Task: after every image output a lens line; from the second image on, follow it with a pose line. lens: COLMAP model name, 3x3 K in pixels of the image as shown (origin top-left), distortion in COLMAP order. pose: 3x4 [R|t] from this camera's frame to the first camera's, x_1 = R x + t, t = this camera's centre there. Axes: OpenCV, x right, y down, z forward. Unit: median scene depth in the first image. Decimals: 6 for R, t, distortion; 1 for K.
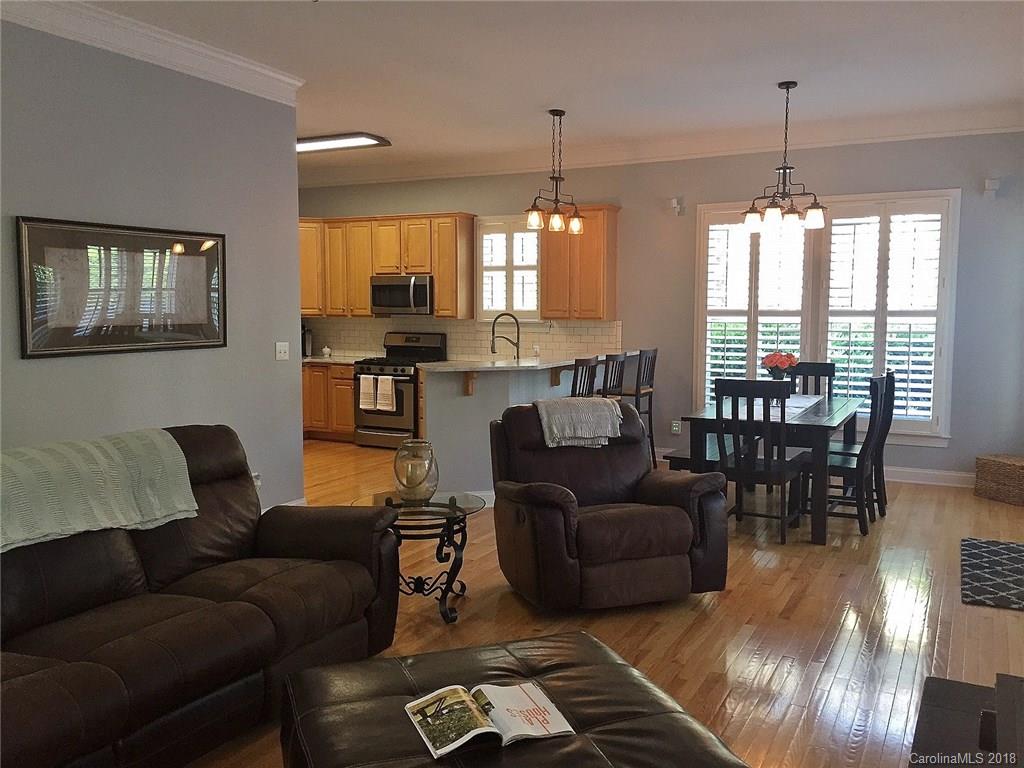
lens RADIAL K [[872.4, 0, 511.2], [0, 872.4, 386.4], [0, 0, 1]] dist [0.067978, -0.078800]
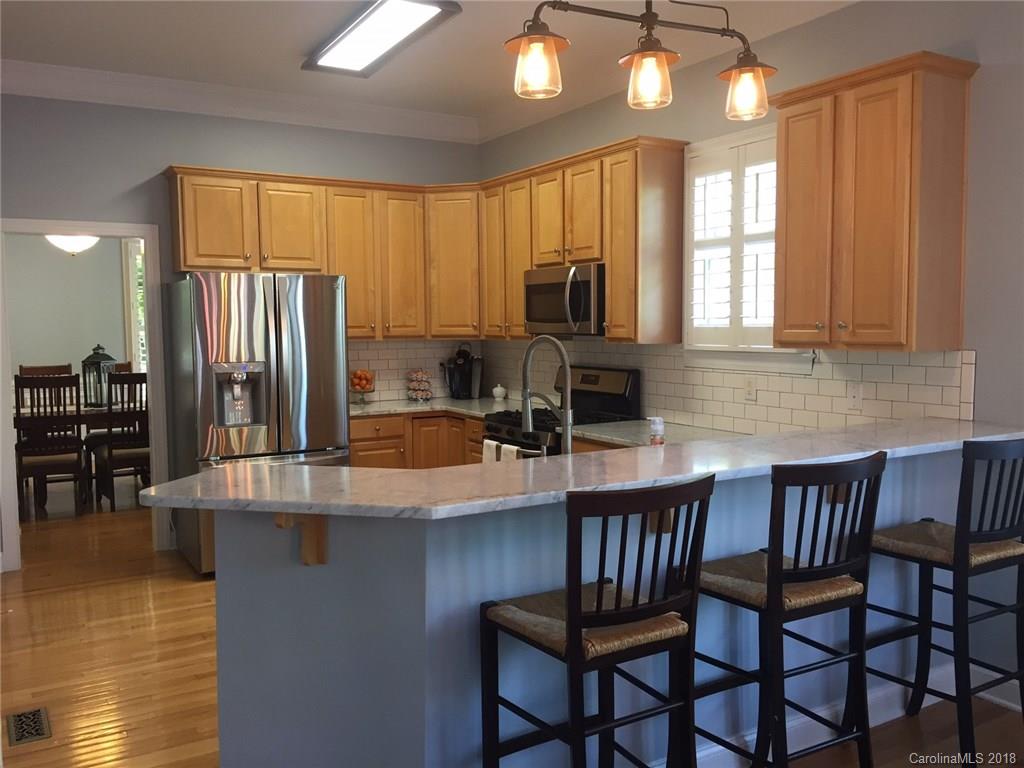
lens RADIAL K [[872.4, 0, 515.2], [0, 872.4, 387.2], [0, 0, 1]] dist [0.067978, -0.078800]
pose [[0.849274, 0.029448, -0.527130, 0.151274], [-0.037969, 0.999265, -0.005348, -0.045532], [0.526585, 0.024556, 0.849768, 0.514331]]
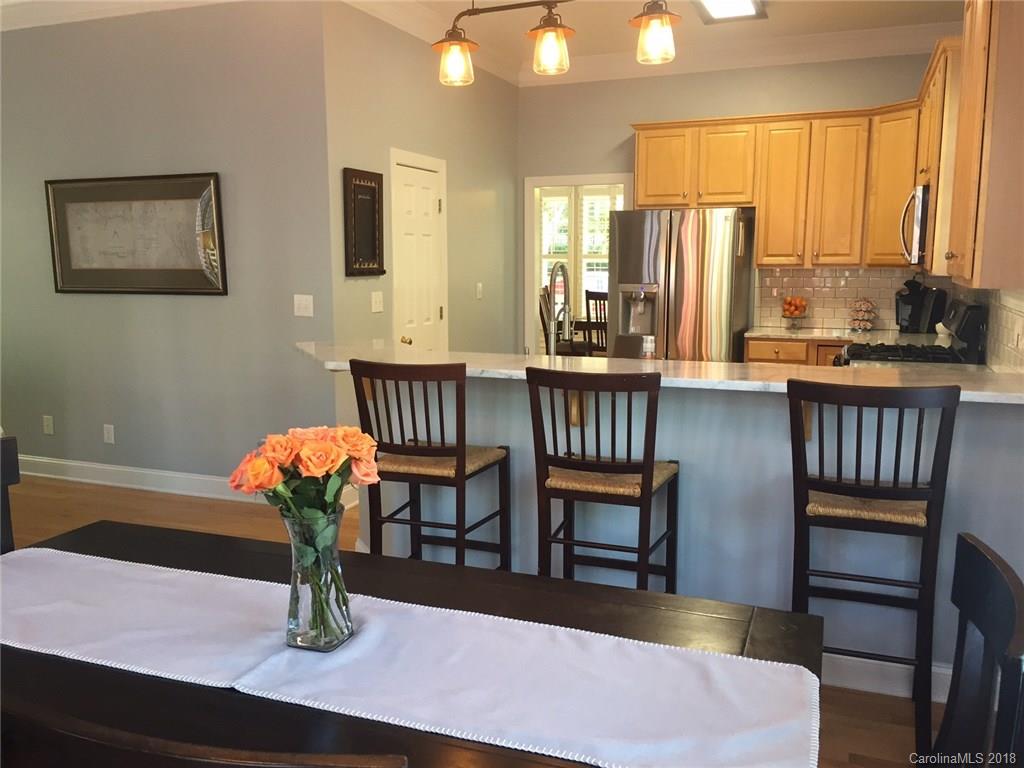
lens RADIAL K [[872.4, 0, 504.9], [0, 872.4, 381.9], [0, 0, 1]] dist [0.067978, -0.078800]
pose [[0.103211, 0.138691, -0.984943, 0.381193], [-0.089000, 0.987547, 0.129731, -0.061197], [0.990670, 0.074270, 0.114270, 0.717764]]
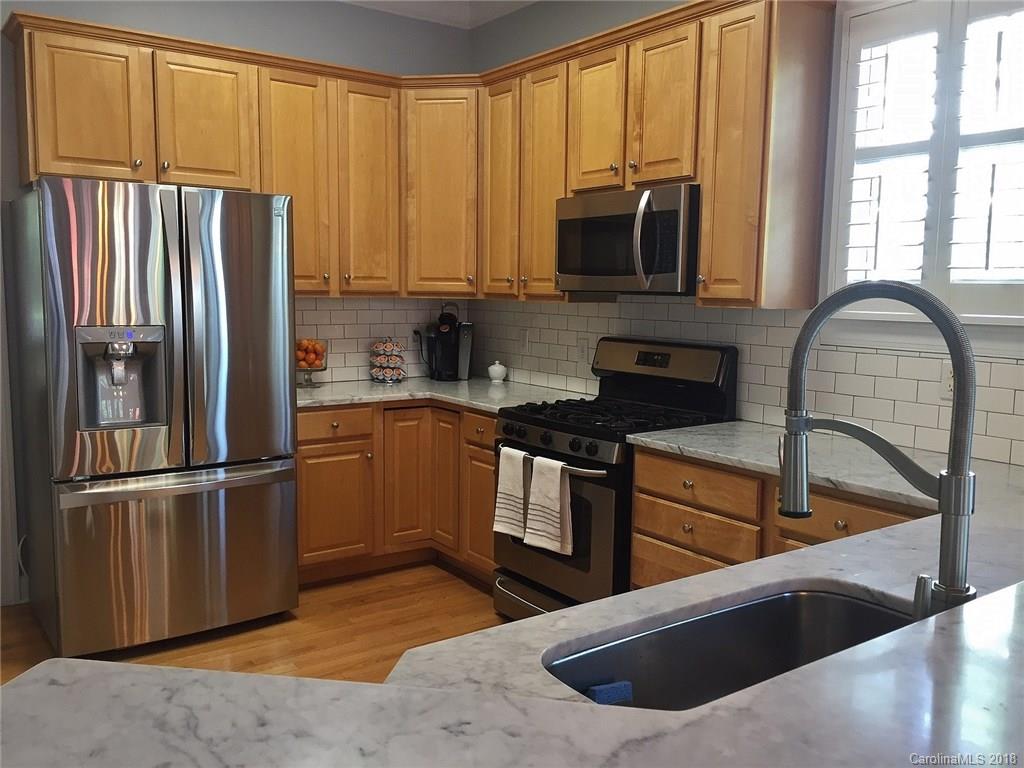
lens RADIAL K [[872.4, 0, 512.5], [0, 872.4, 383.7], [0, 0, 1]] dist [0.067978, -0.078800]
pose [[0.894010, 0.058114, -0.444262, 0.005142], [-0.051637, 0.998310, 0.026678, -0.052121], [0.445061, -0.000910, 0.895500, 0.649807]]
